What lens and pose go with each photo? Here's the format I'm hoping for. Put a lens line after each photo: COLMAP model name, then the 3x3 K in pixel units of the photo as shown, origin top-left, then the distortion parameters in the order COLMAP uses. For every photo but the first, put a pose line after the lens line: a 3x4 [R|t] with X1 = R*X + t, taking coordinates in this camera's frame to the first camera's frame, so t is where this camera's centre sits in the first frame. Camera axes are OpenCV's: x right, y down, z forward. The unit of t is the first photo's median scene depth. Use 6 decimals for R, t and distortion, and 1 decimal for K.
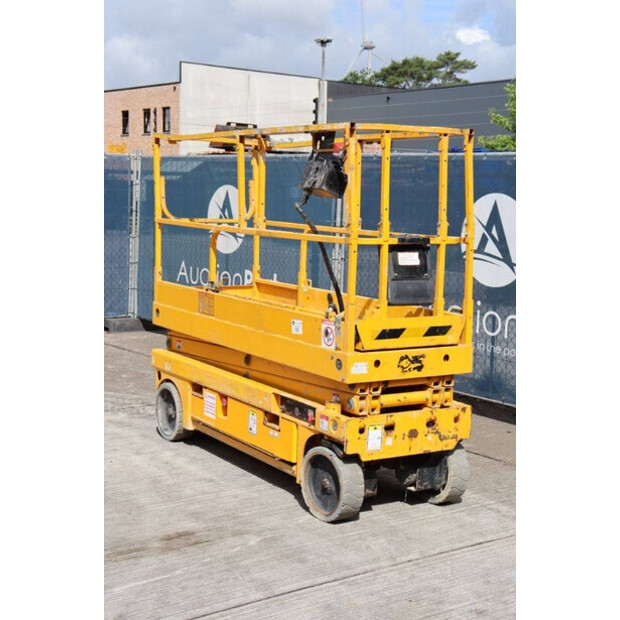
lens RADIAL K [[1044.9, 0, 310.0], [0, 1044.9, 310.0], [0, 0, 1]] dist [0.172393, -0.008083]
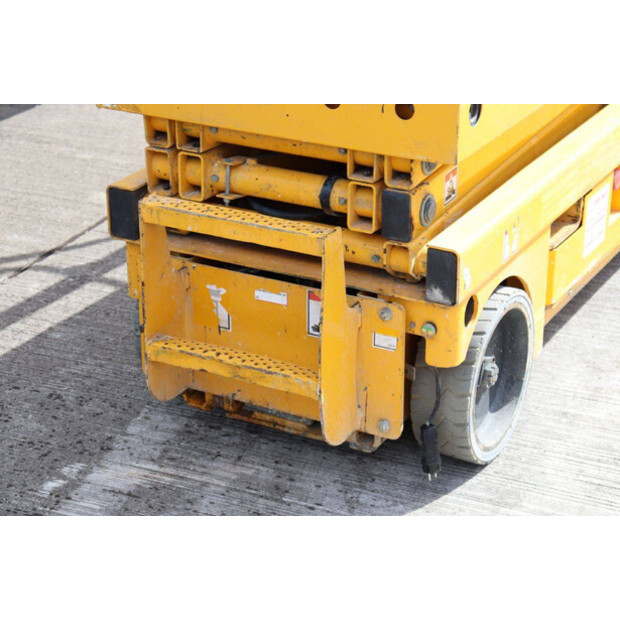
lens RADIAL K [[1460.4, 0, 320.0], [0, 1460.4, 308.2], [0, 0, 1]] dist [0.424909, 0.523227]
pose [[-0.491920, -0.377402, 0.784591, -0.577659], [0.084108, 0.876351, 0.474274, -0.178914], [-0.866568, 0.299295, -0.399352, 1.548612]]
